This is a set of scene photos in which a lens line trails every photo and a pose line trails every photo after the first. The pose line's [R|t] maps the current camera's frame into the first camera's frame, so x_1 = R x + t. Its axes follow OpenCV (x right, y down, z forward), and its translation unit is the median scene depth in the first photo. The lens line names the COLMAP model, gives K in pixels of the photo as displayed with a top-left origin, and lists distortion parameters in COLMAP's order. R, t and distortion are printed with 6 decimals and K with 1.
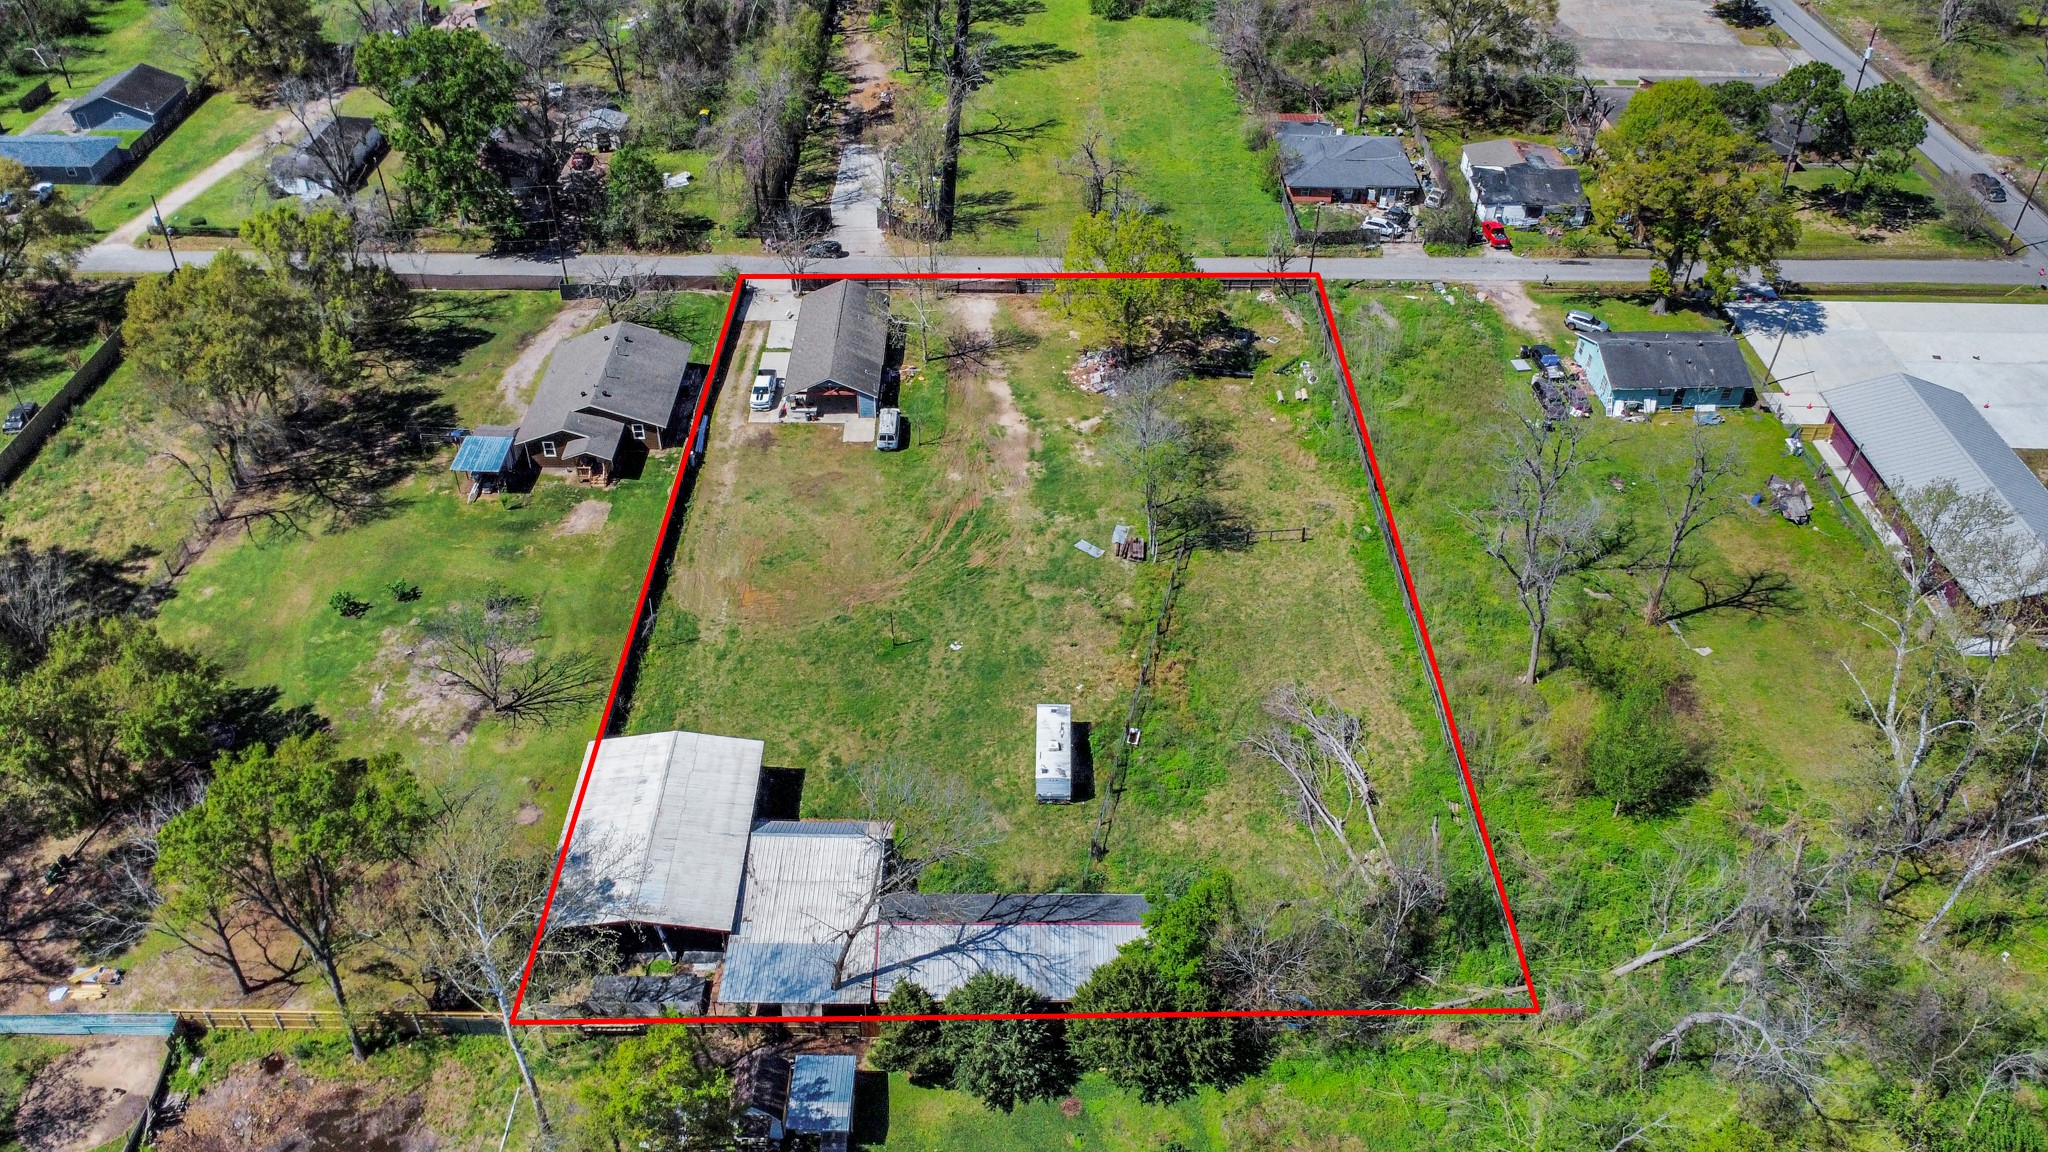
lens RADIAL K [[1525.0, 0, 1014.6], [0, 1525.0, 570.7], [0, 0, 1]] dist [0.004097, 0.000997]
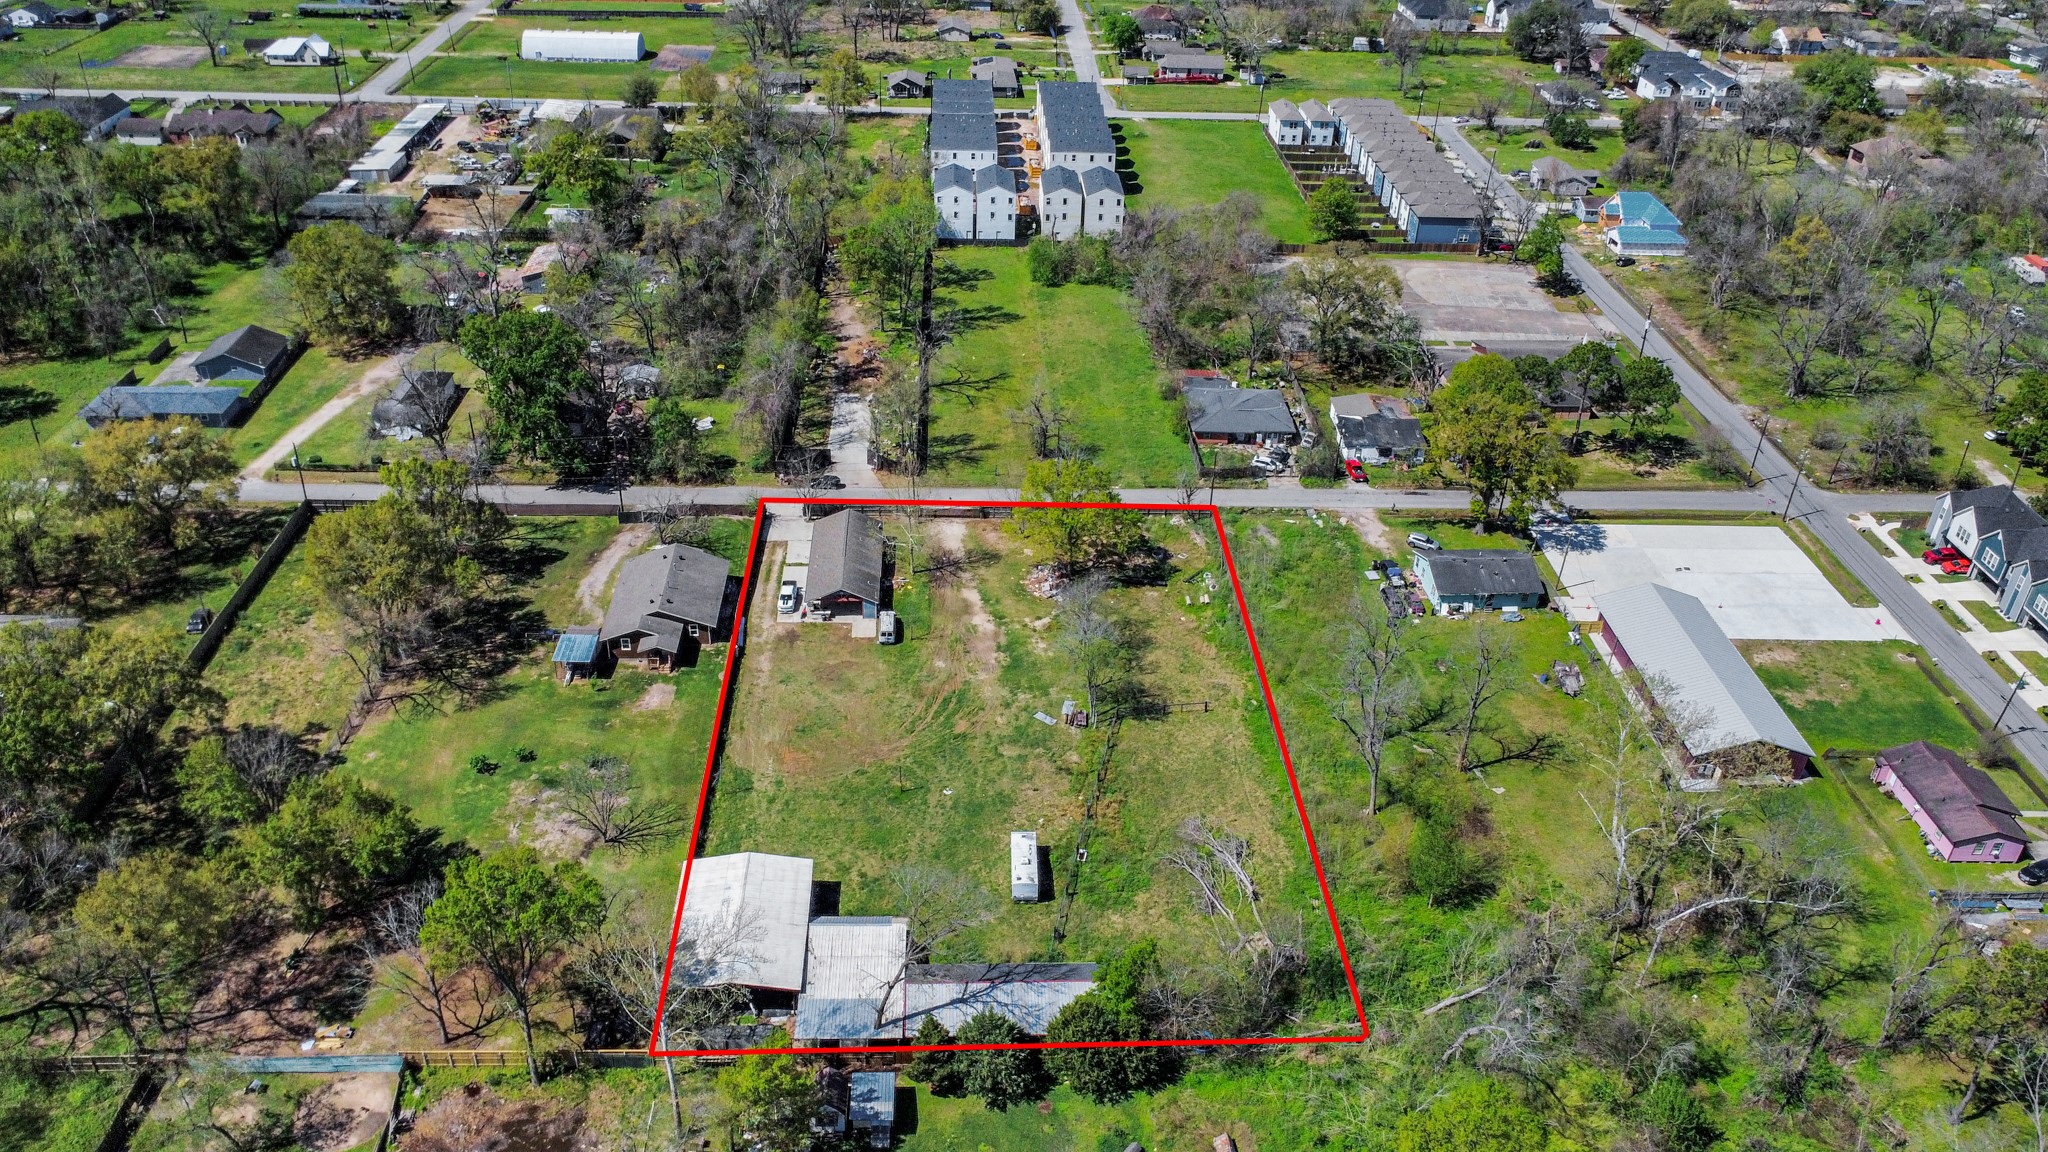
lens RADIAL K [[1525.0, 0, 1014.6], [0, 1525.0, 570.7], [0, 0, 1]] dist [0.004097, 0.000997]
pose [[0.998868, -0.002058, 0.047528, -0.036249], [0.007694, 0.992900, -0.118707, 0.013722], [-0.046946, 0.118938, 0.991791, -0.293556]]
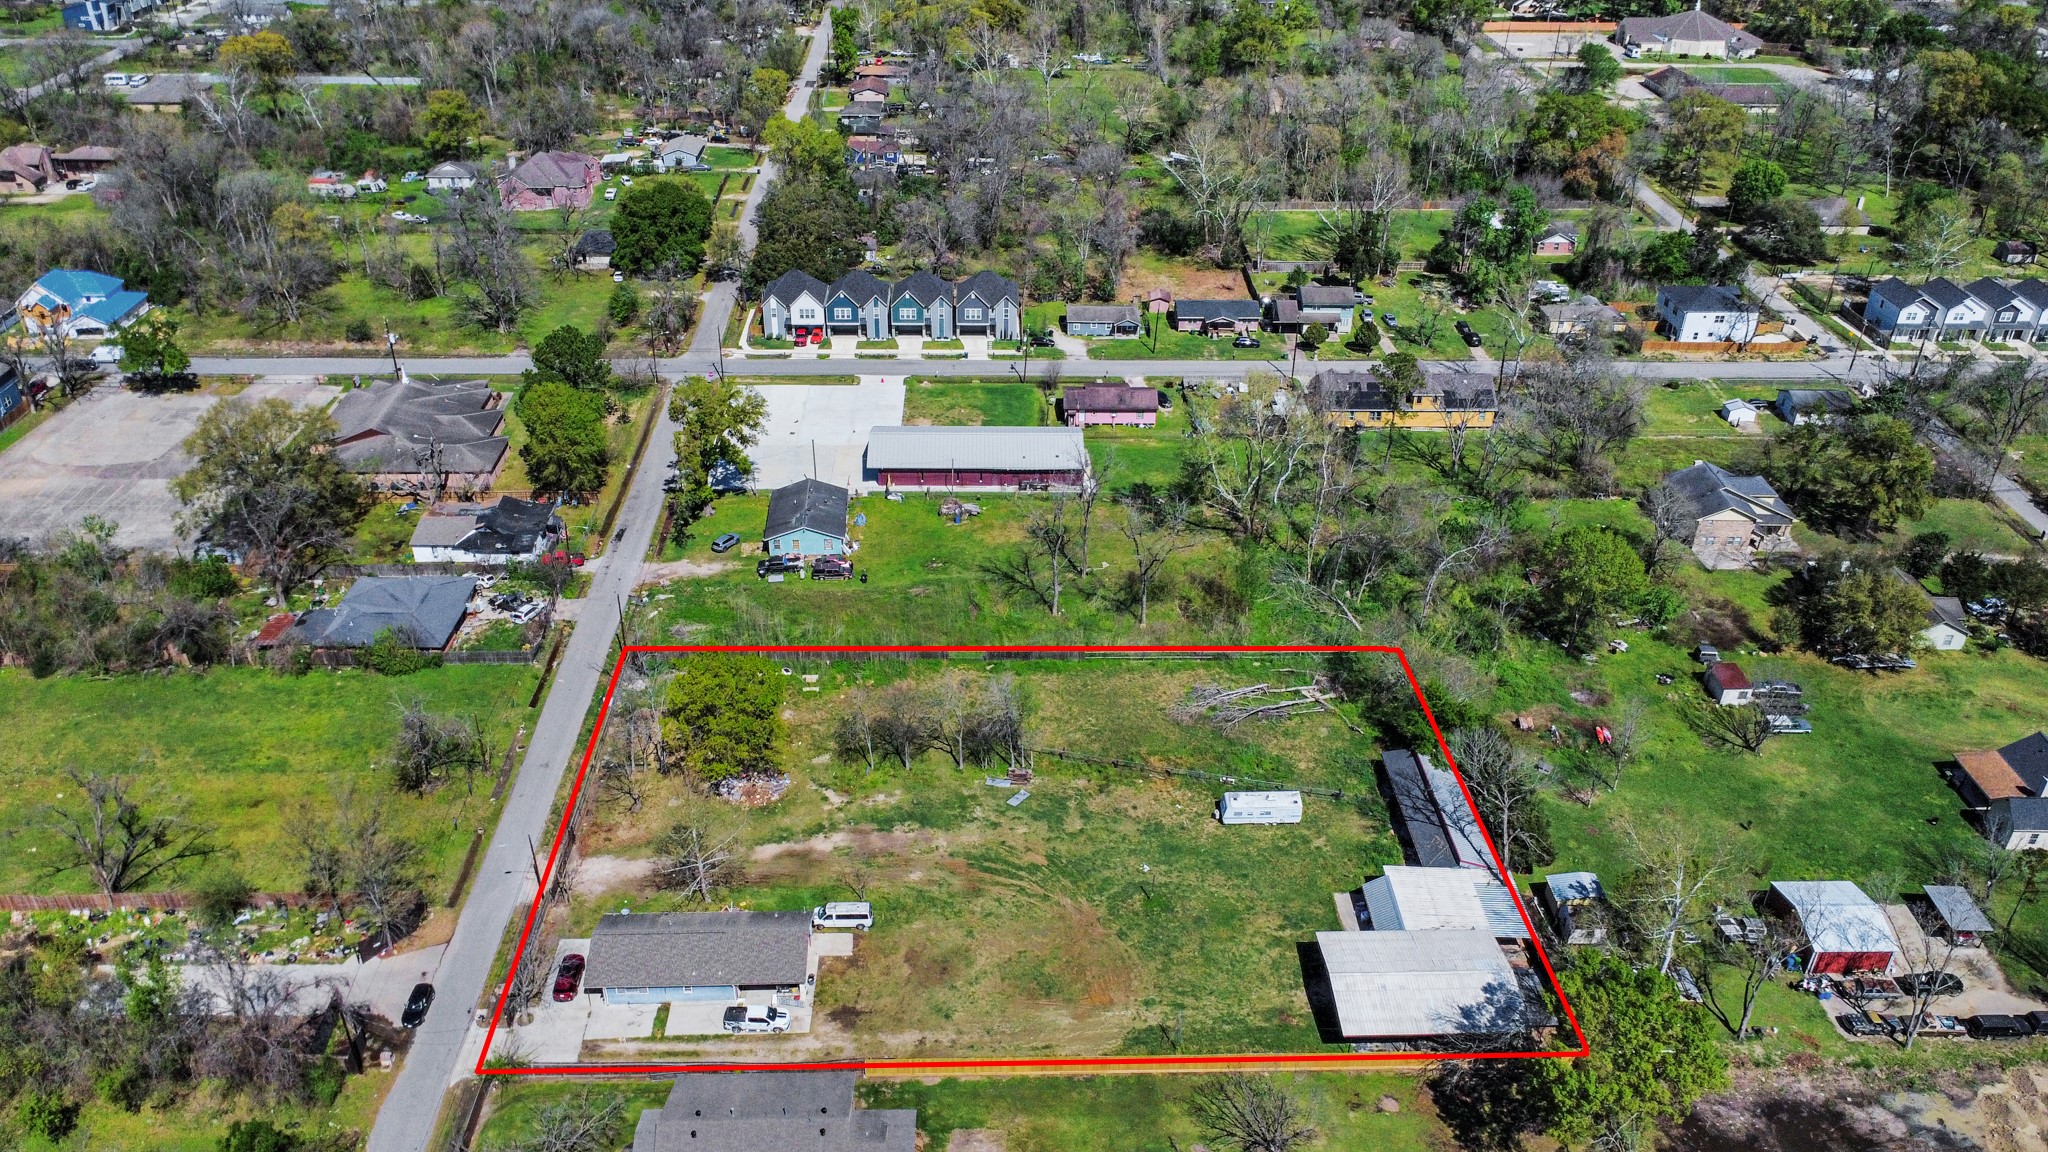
lens RADIAL K [[1525.0, 0, 1014.6], [0, 1525.0, 570.7], [0, 0, 1]] dist [0.004097, 0.000997]
pose [[-0.027151, -0.527280, 0.849258, -0.832927], [0.613881, 0.661706, 0.430460, -0.617659], [-0.788932, 0.533030, 0.305721, 0.471286]]
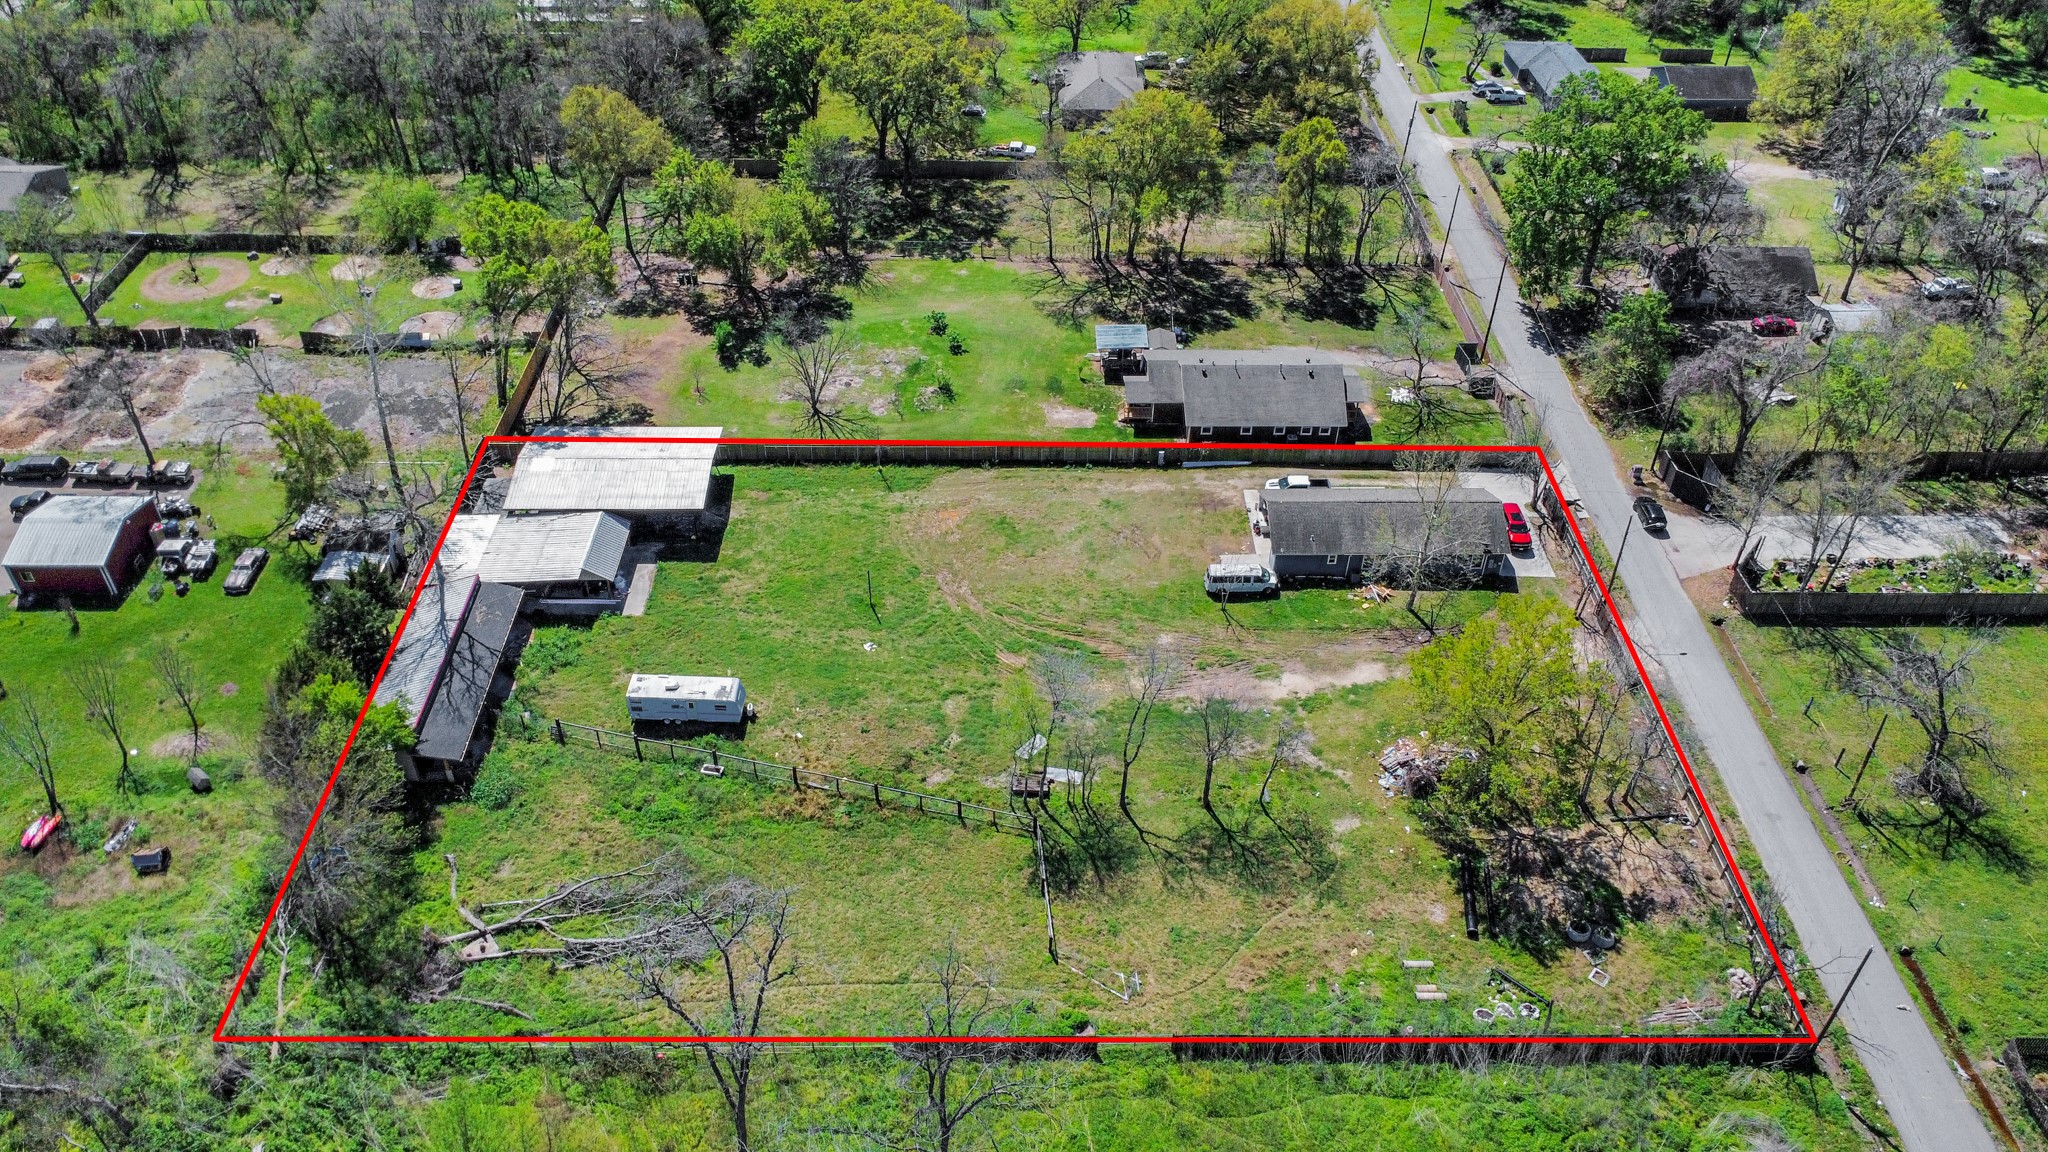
lens RADIAL K [[1525.0, 0, 1014.6], [0, 1525.0, 570.7], [0, 0, 1]] dist [0.004097, 0.000997]
pose [[0.016252, 0.624926, -0.780515, 0.593434], [-0.635618, 0.609043, 0.474401, -0.428412], [0.771832, 0.488400, 0.407112, 0.542432]]
